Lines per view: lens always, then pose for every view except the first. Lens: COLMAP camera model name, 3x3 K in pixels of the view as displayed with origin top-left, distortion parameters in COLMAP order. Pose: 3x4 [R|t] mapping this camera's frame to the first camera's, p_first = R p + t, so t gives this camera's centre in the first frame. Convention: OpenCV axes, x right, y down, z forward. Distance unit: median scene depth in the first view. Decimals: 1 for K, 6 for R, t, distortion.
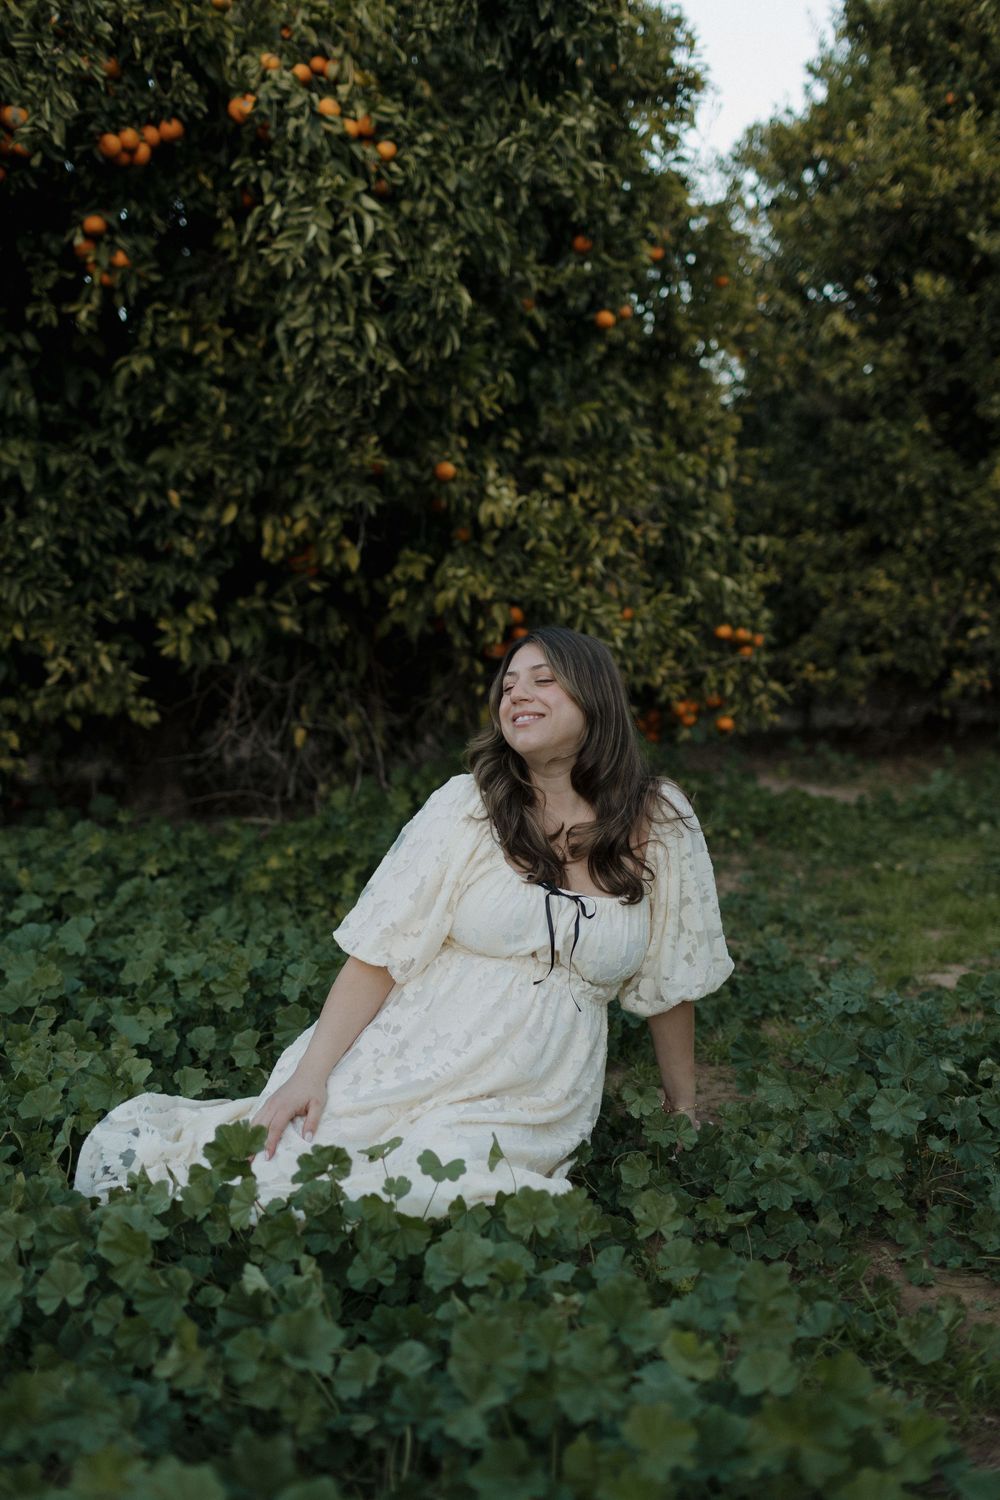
lens RADIAL K [[1370.3, 0, 481.2], [0, 1370.3, 744.9], [0, 0, 1]] dist [-0.004959, 0.015789]
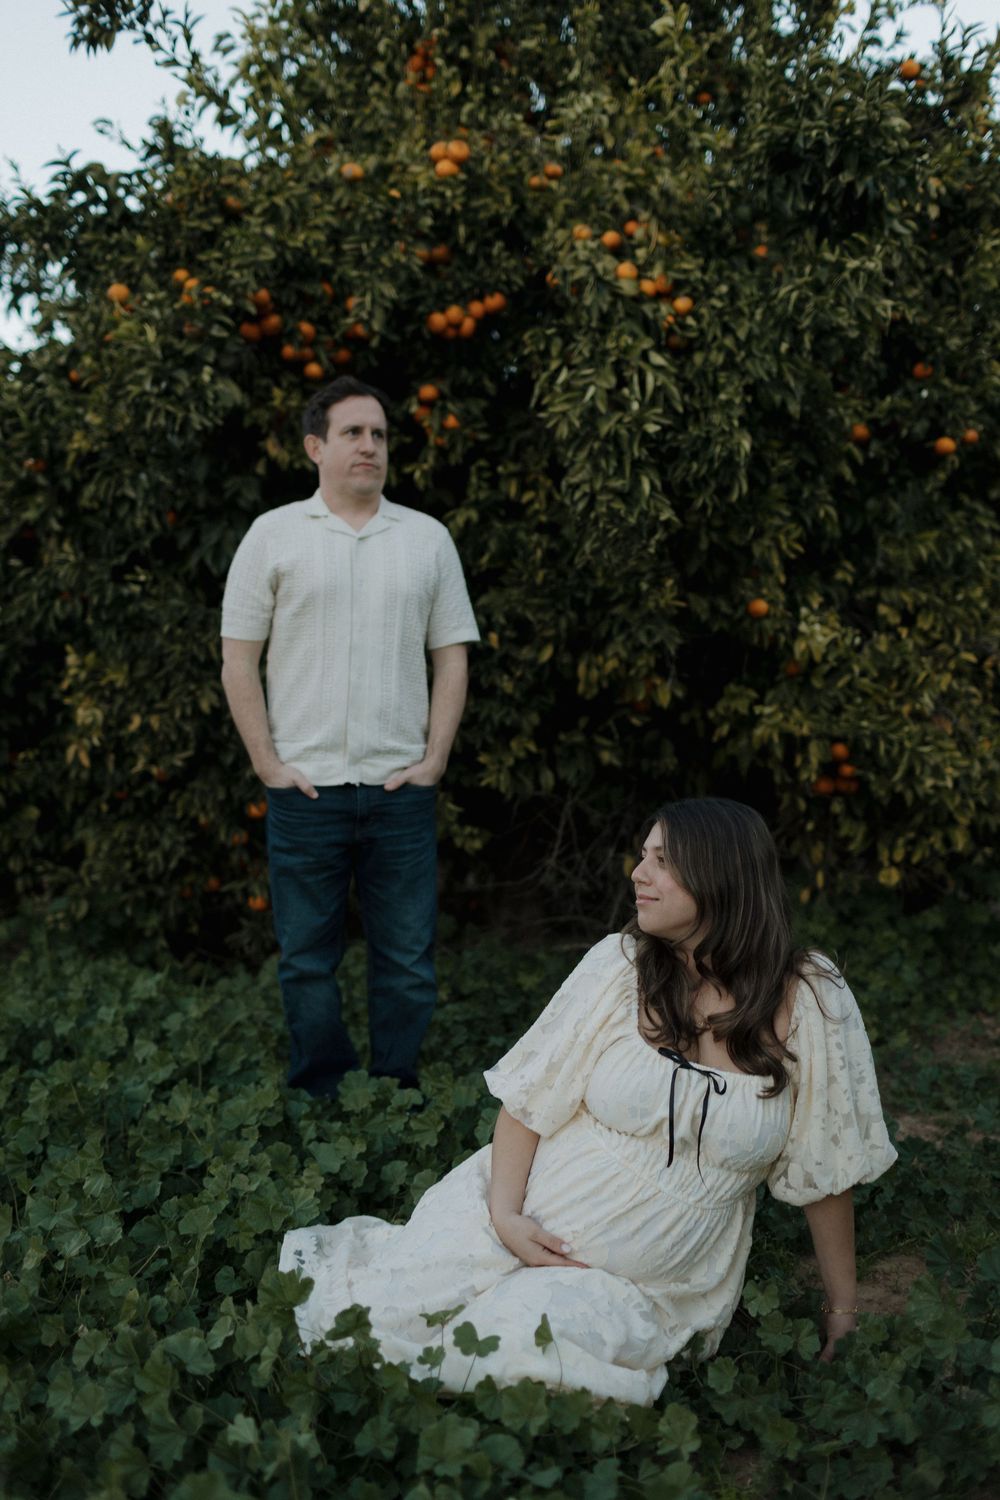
lens RADIAL K [[1369.5, 0, 500.0], [0, 1369.5, 750.0], [0, 0, 1]] dist [0.016423, -0.006823]
pose [[0.947589, 0.014305, -0.319171, 0.134040], [-0.037989, 0.996955, -0.068102, -0.025786], [0.317224, 0.076658, 0.945247, 0.007932]]
